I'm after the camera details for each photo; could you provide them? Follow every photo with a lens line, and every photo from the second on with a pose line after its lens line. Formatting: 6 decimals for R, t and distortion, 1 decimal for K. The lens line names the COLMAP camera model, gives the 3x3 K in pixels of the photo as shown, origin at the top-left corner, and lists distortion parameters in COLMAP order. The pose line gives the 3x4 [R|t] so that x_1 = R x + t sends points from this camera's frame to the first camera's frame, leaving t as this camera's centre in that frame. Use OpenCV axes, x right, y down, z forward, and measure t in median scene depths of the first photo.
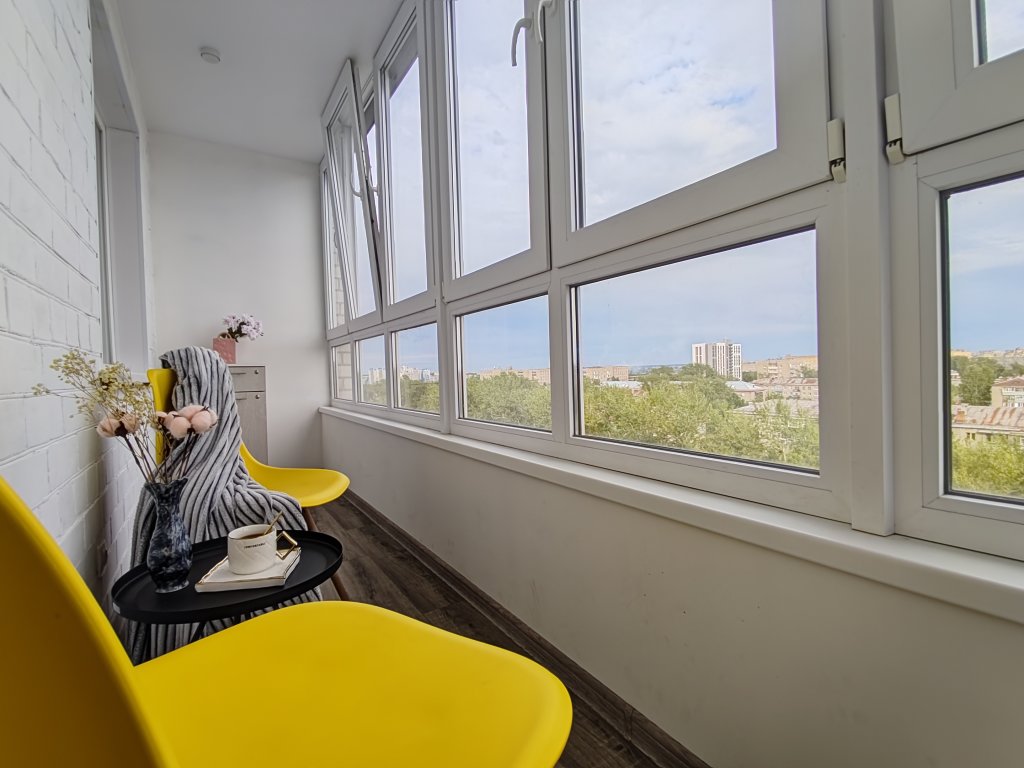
lens RADIAL K [[469.8, 0, 513.0], [0, 469.8, 386.1], [0, 0, 1]] dist [-0.002888, -0.004836]
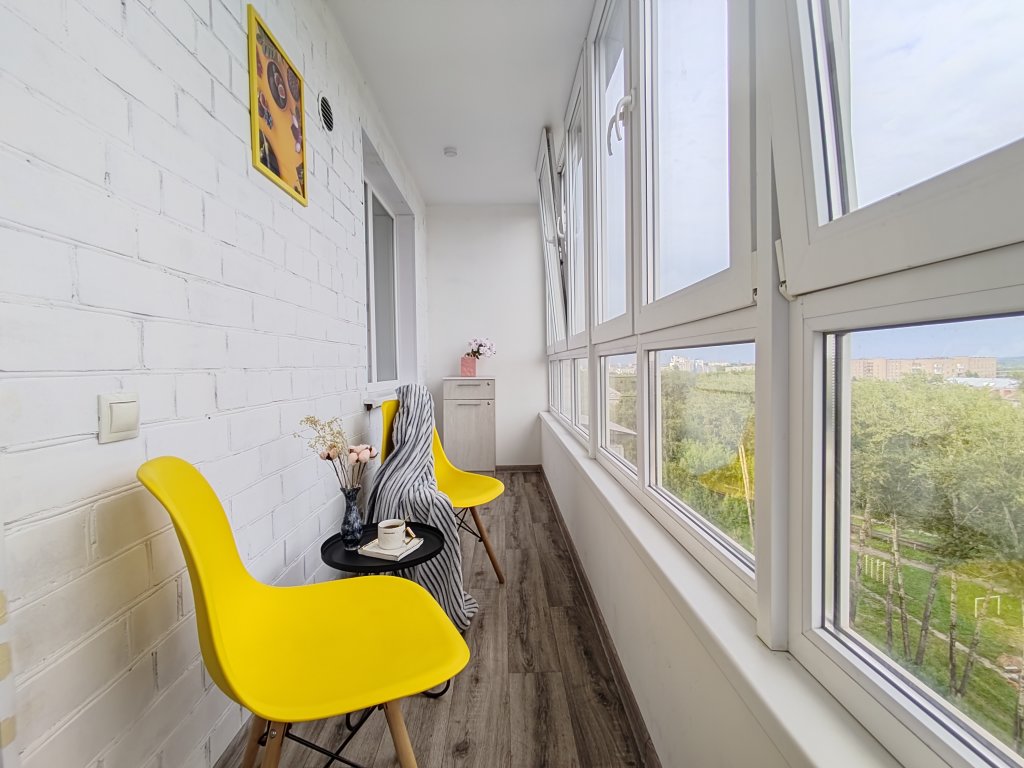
lens RADIAL K [[469.8, 0, 511.0], [0, 469.8, 388.0], [0, 0, 1]] dist [-0.002888, -0.004836]
pose [[0.849367, 0.040273, -0.526264, 0.428438], [-0.028047, 0.999120, 0.031191, -0.150593], [0.527057, -0.011733, 0.849749, -0.108838]]
